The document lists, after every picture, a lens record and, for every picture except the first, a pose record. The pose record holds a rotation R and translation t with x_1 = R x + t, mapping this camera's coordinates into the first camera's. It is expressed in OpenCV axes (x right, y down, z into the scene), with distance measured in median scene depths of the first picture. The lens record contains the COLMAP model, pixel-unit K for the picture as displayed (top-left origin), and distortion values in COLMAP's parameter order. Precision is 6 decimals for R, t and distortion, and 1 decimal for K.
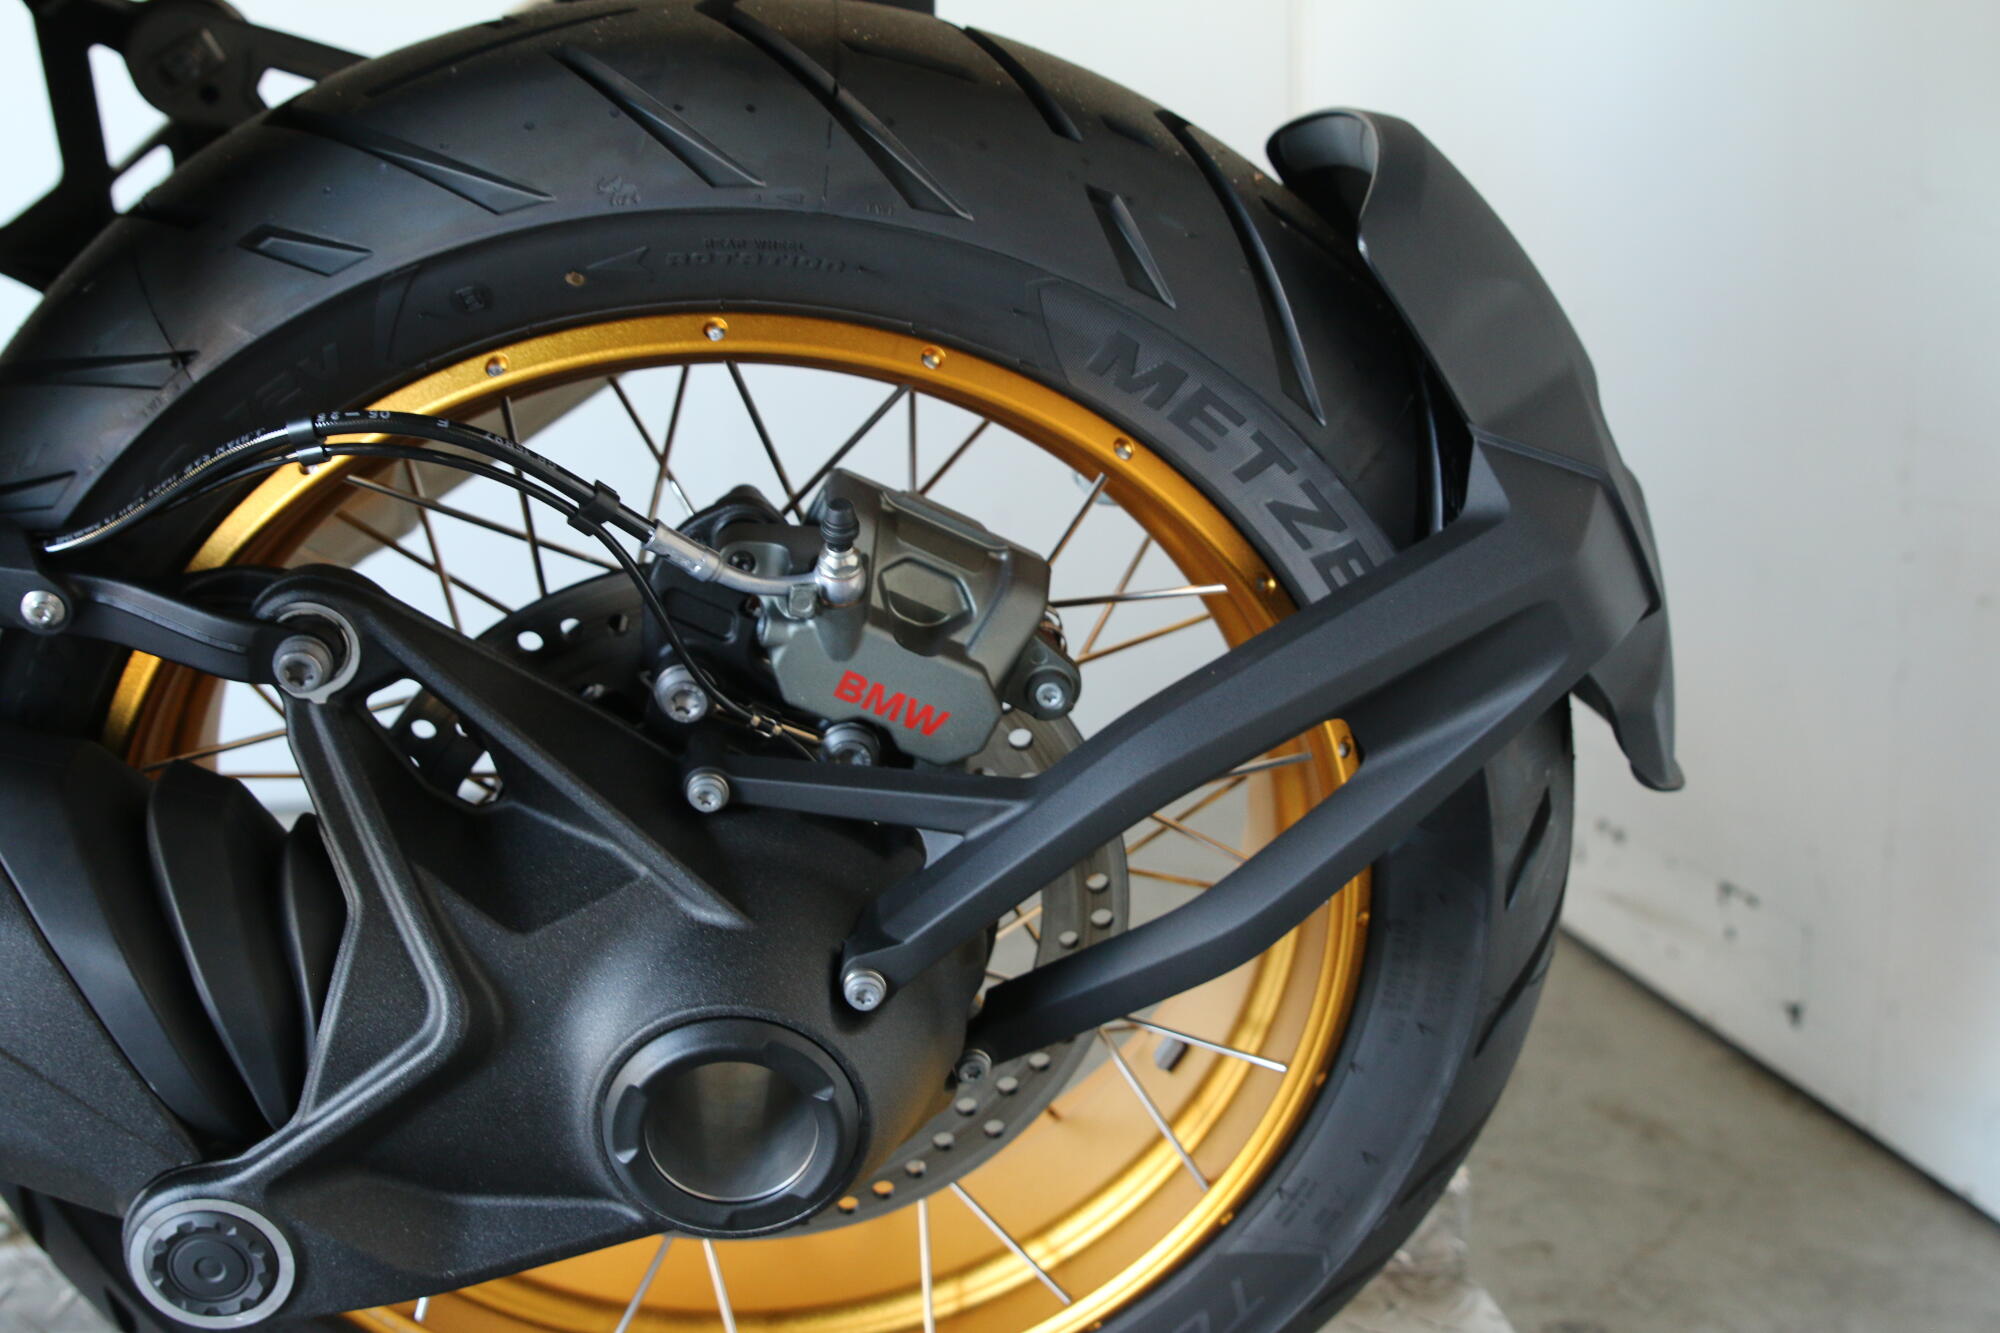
lens RADIAL K [[2504.7, 0, 1015.2], [0, 2504.7, 653.4], [0, 0, 1]] dist [-0.070561, 0.000000]
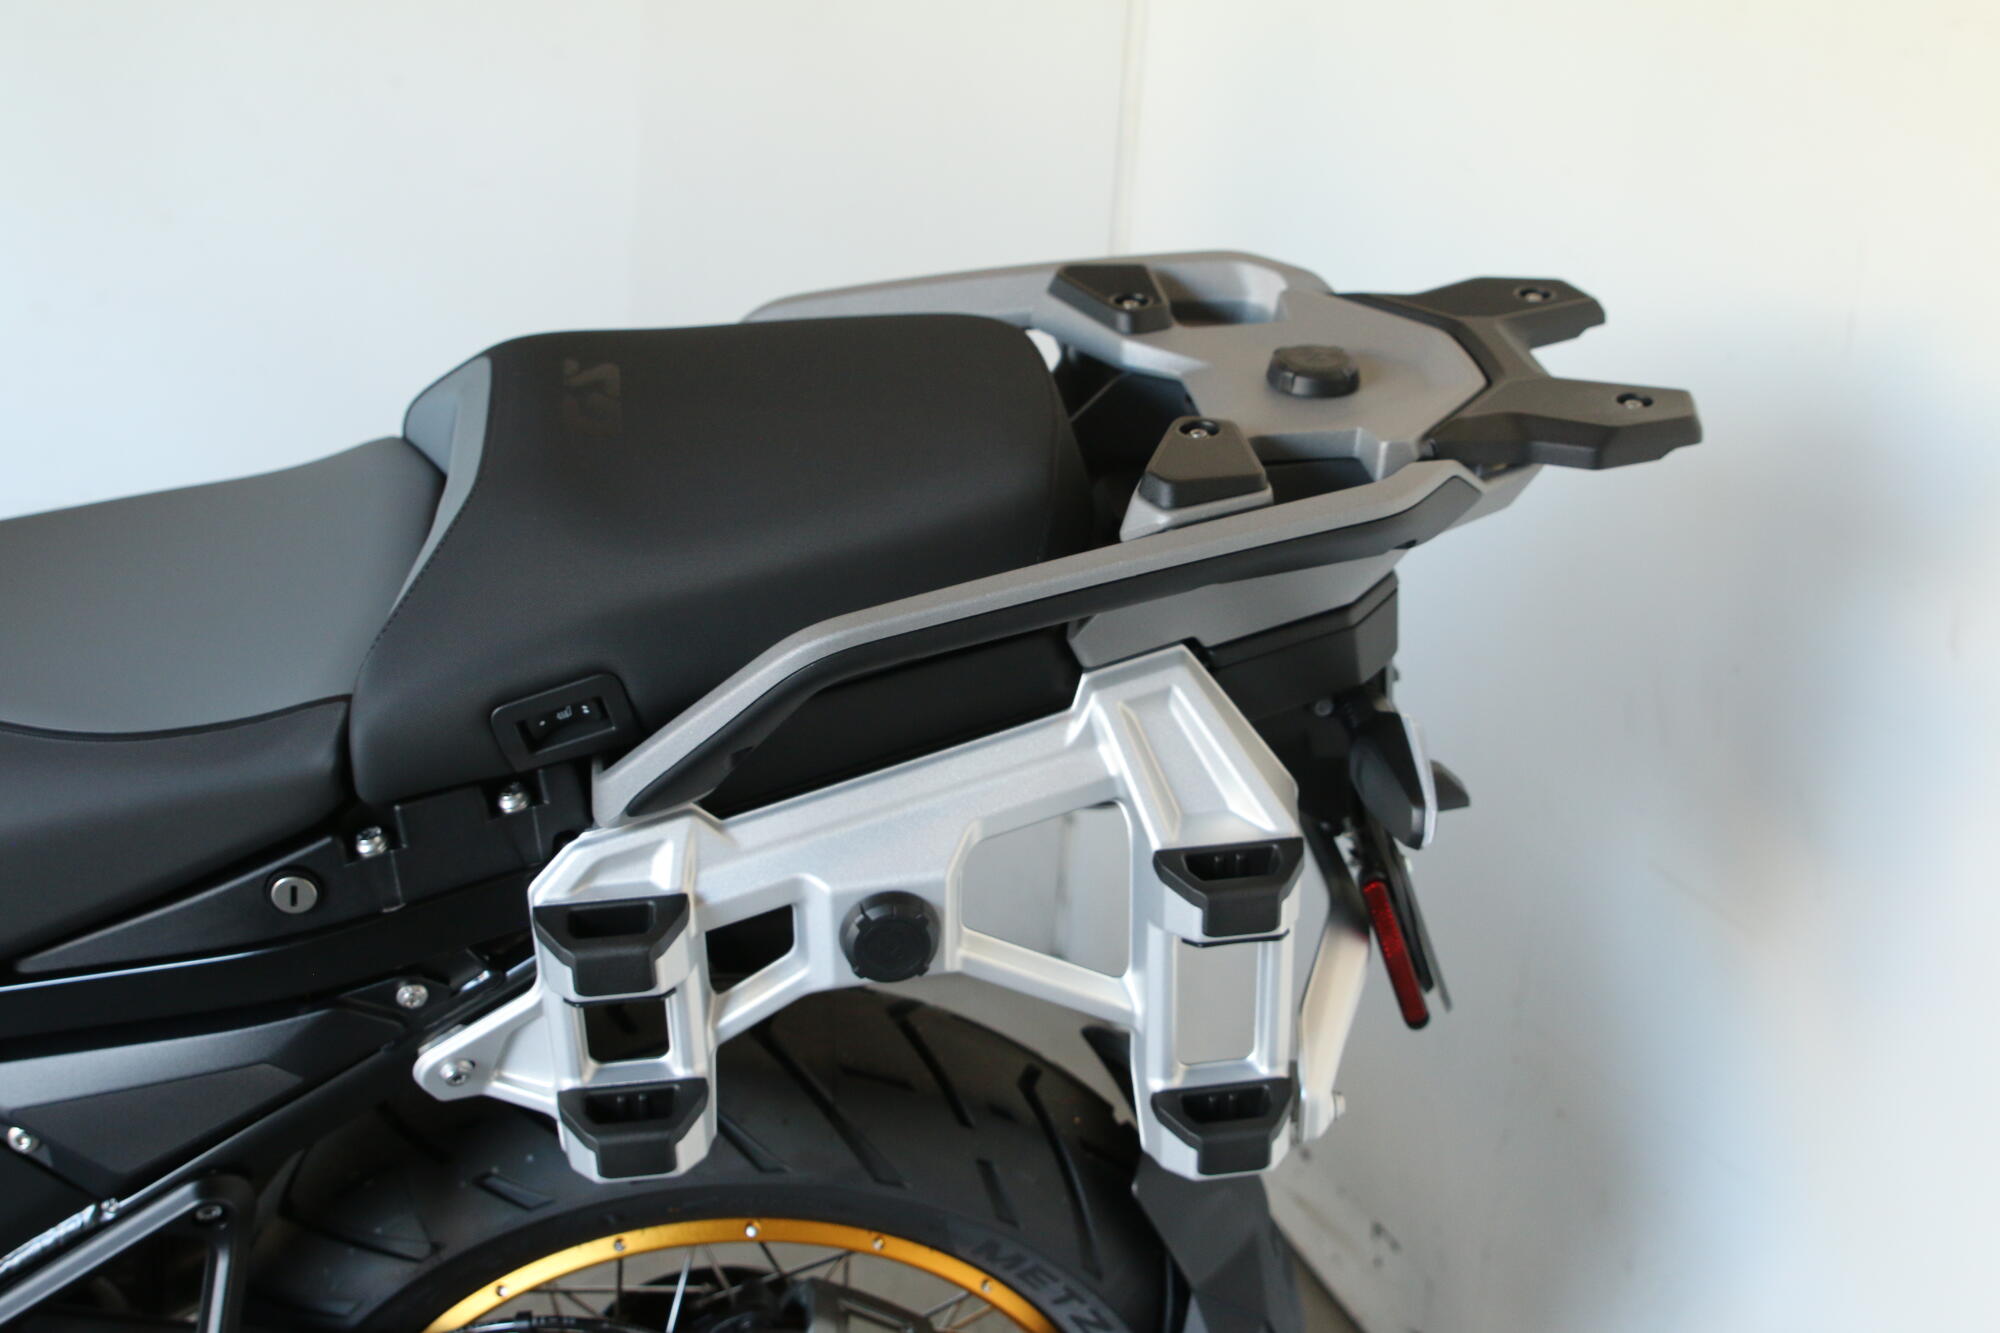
lens RADIAL K [[2504.7, 0, 995.1], [0, 2504.7, 663.9], [0, 0, 1]] dist [-0.070561, 0.000000]
pose [[0.994043, 0.061079, 0.090266, -0.129993], [-0.066757, 0.995886, 0.061276, -0.611162], [-0.086152, -0.066936, 0.994031, -0.651594]]
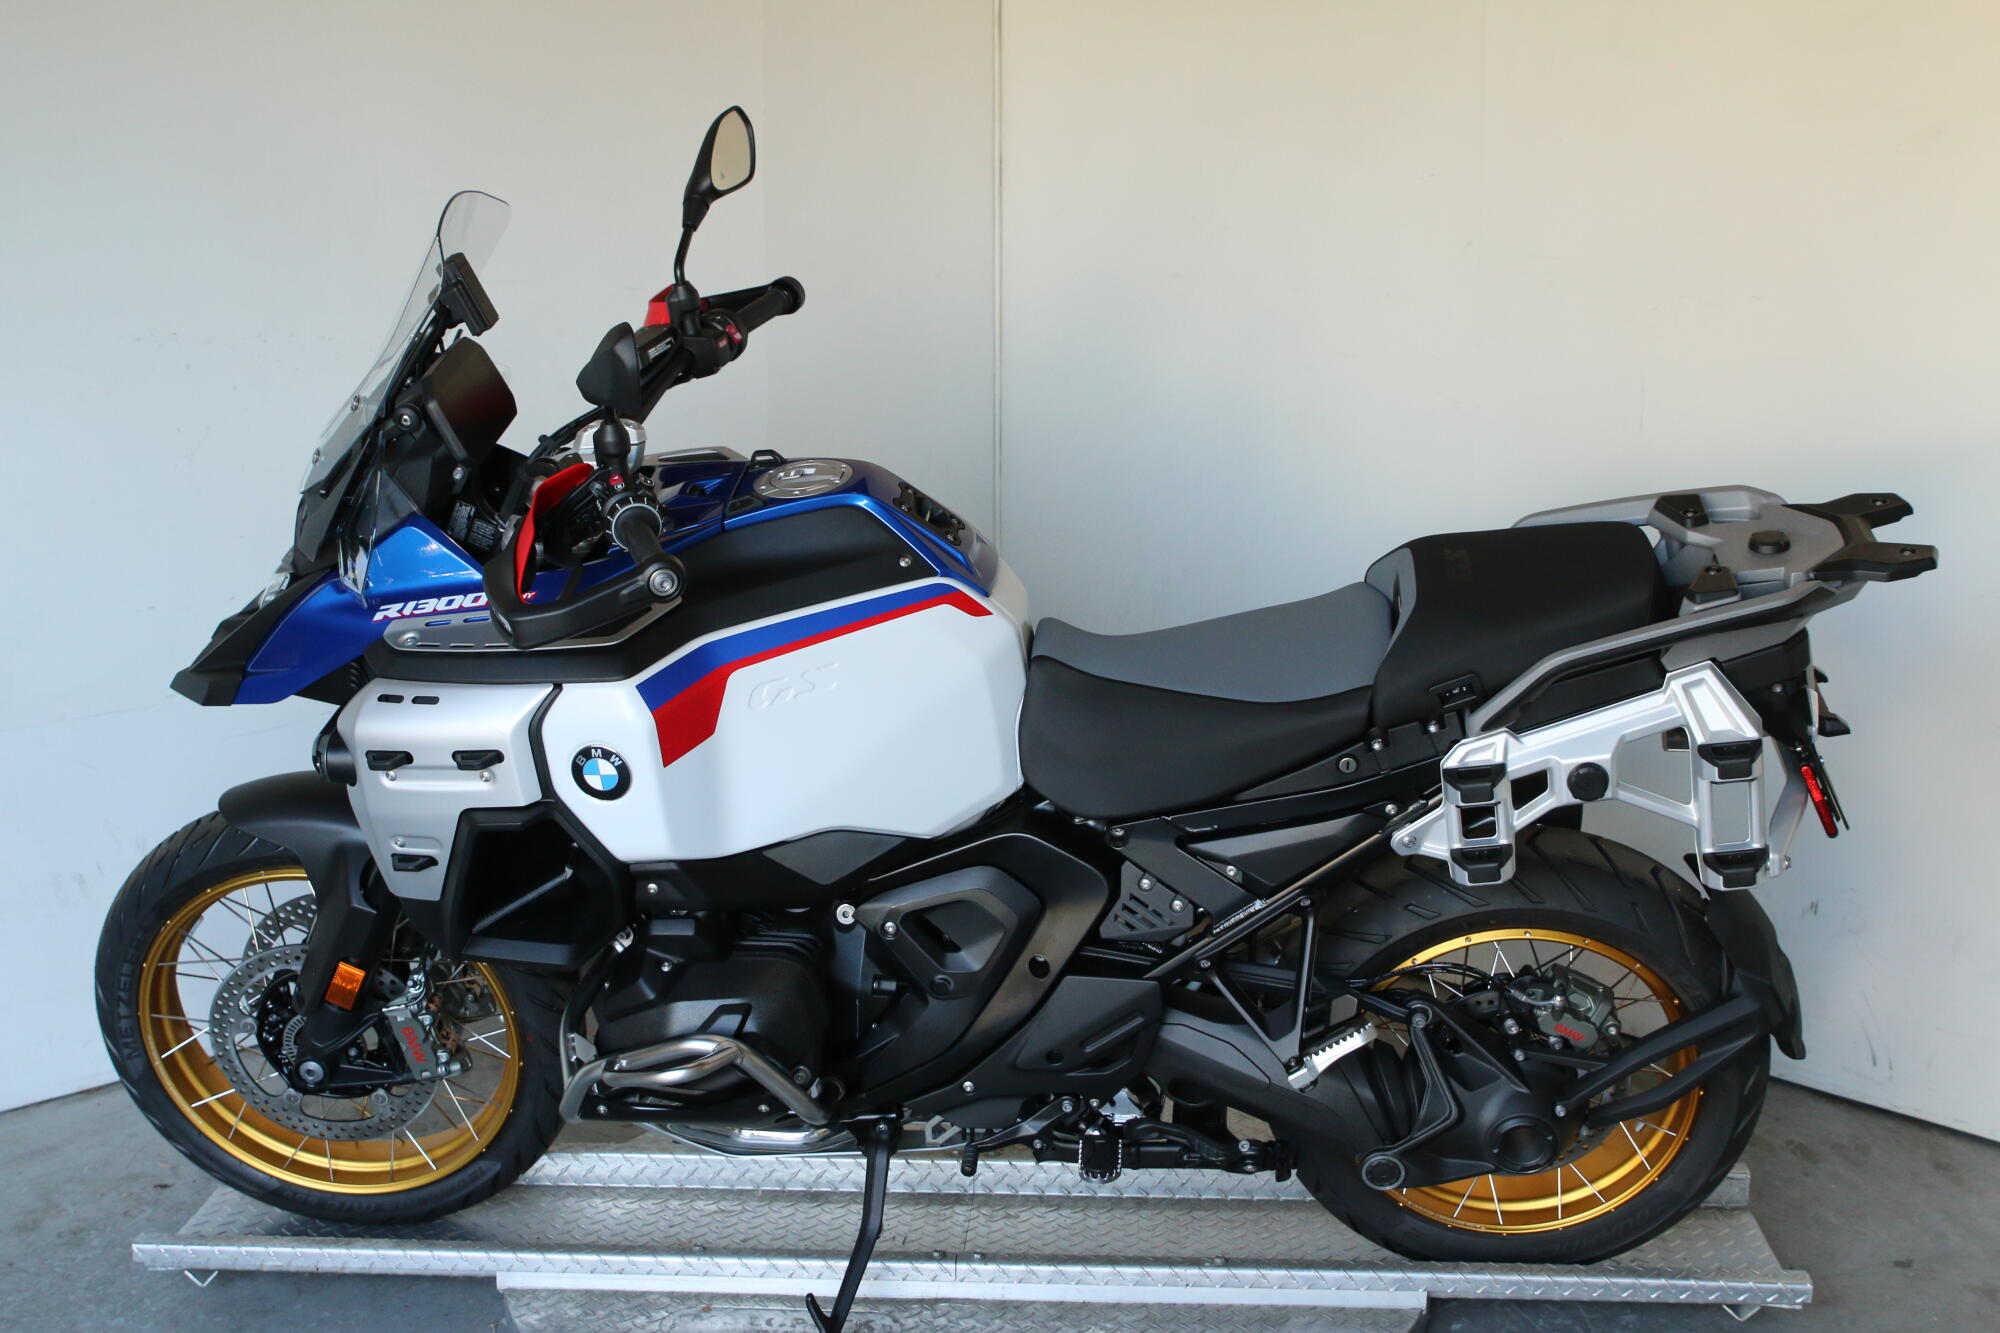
lens RADIAL K [[2504.7, 0, 1007.7], [0, 2504.7, 653.6], [0, 0, 1]] dist [-0.070561, 0.000000]
pose [[0.983052, 0.041011, -0.178680, -0.230128], [-0.036695, 0.998951, 0.027393, -0.609121], [0.179616, -0.020372, 0.983526, -2.746364]]
